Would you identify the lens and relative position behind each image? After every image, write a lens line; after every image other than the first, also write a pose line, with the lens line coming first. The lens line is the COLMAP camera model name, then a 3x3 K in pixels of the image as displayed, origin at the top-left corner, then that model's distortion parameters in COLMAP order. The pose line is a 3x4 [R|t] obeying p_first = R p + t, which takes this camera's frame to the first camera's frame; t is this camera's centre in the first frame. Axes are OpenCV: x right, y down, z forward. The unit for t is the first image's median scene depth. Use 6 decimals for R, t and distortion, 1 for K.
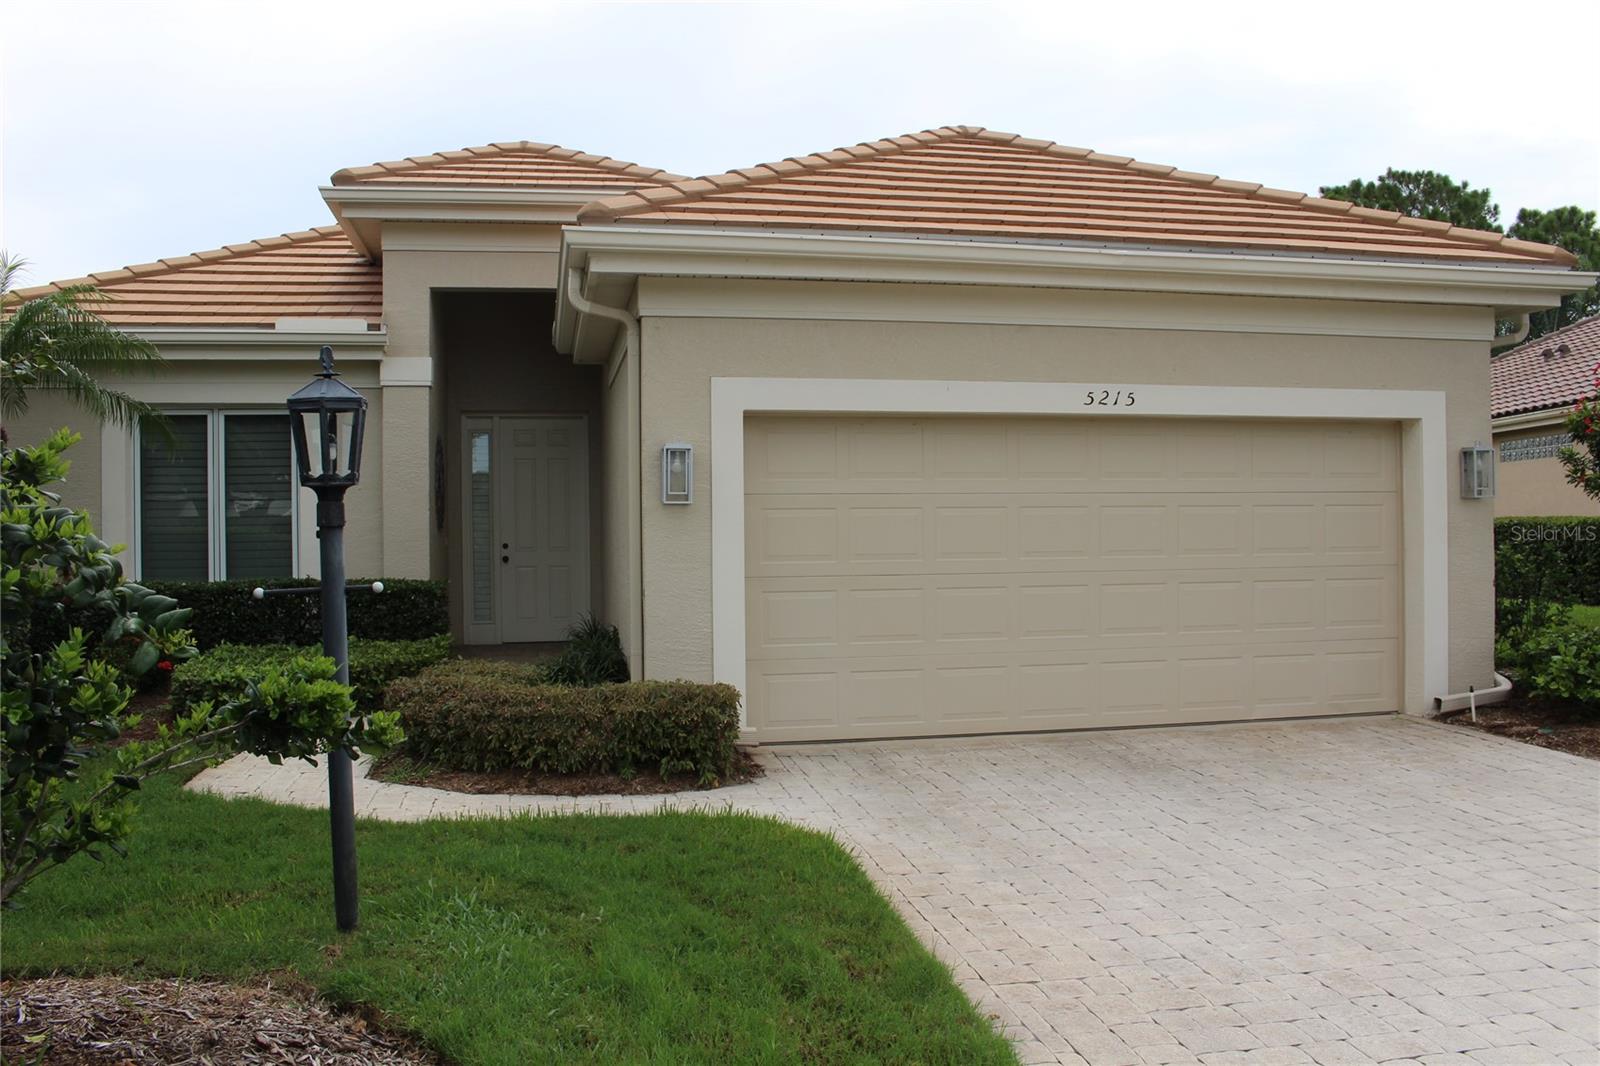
lens RADIAL K [[1337.1, 0, 802.2], [0, 1337.1, 537.2], [0, 0, 1]] dist [-0.134038, 0.089629]
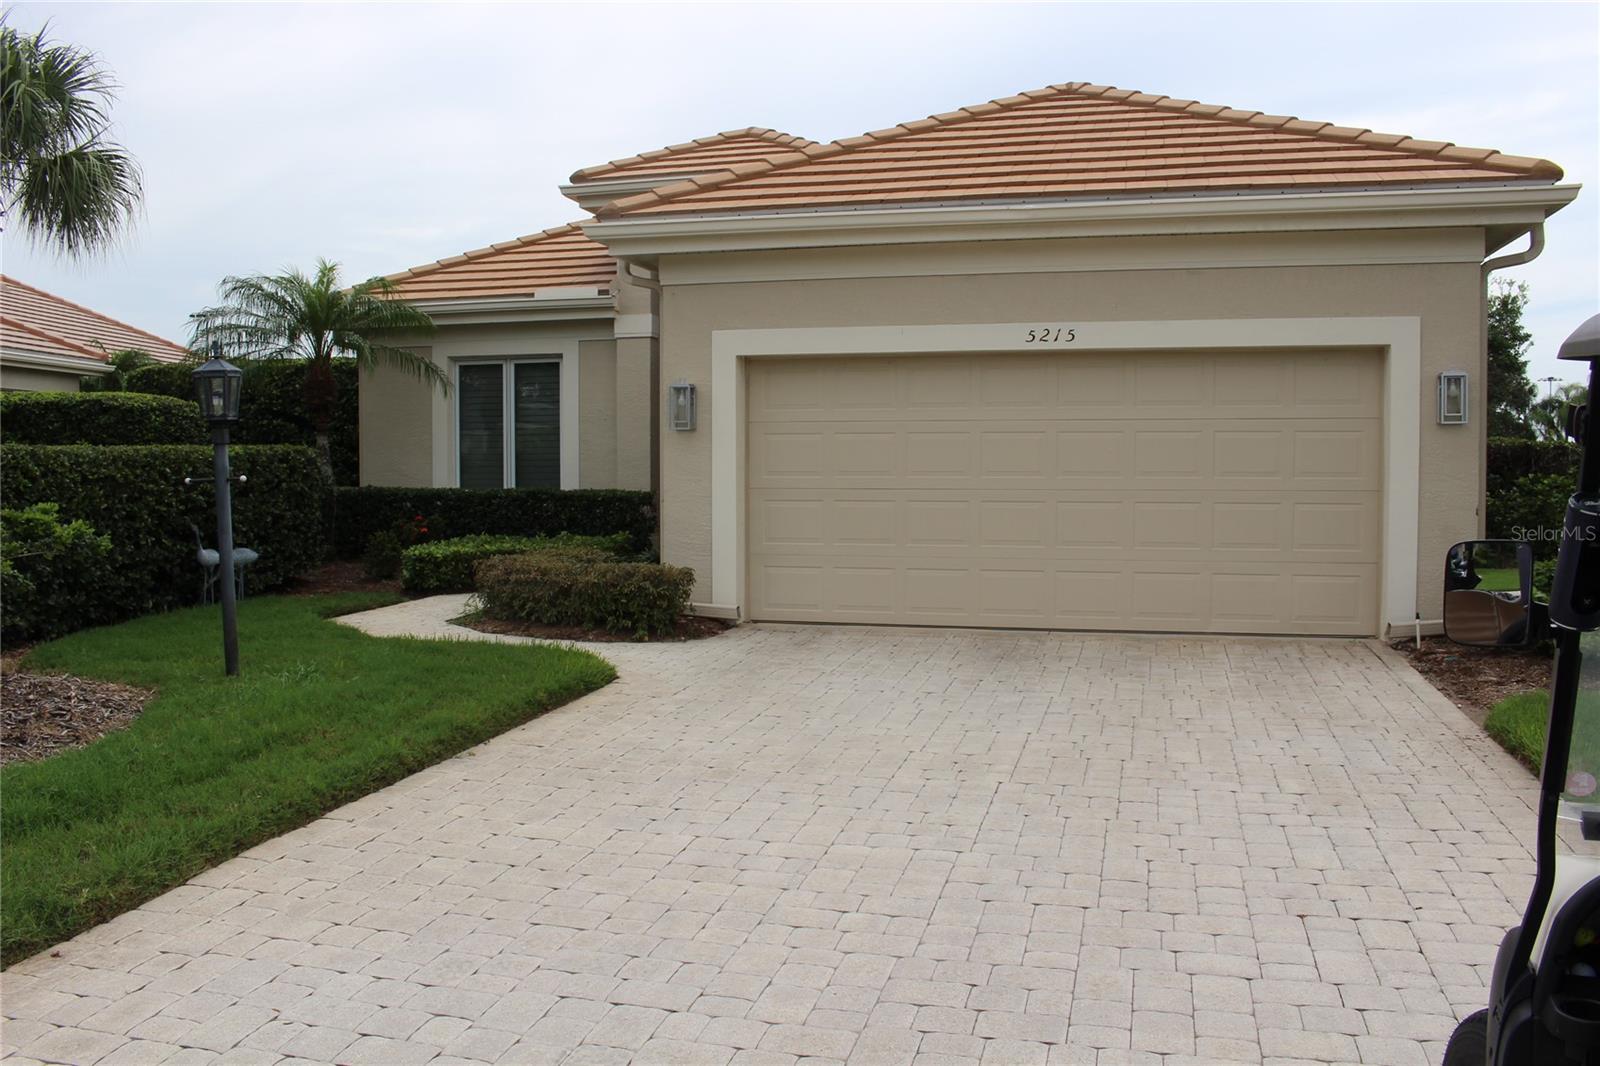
lens RADIAL K [[1337.1, 0, 798.0], [0, 1337.1, 525.6], [0, 0, 1]] dist [-0.134038, 0.089629]
pose [[0.897389, 0.030196, -0.440206, 0.537061], [-0.010472, 0.998832, 0.047169, 0.005305], [0.441117, -0.037719, 0.896657, -0.107496]]
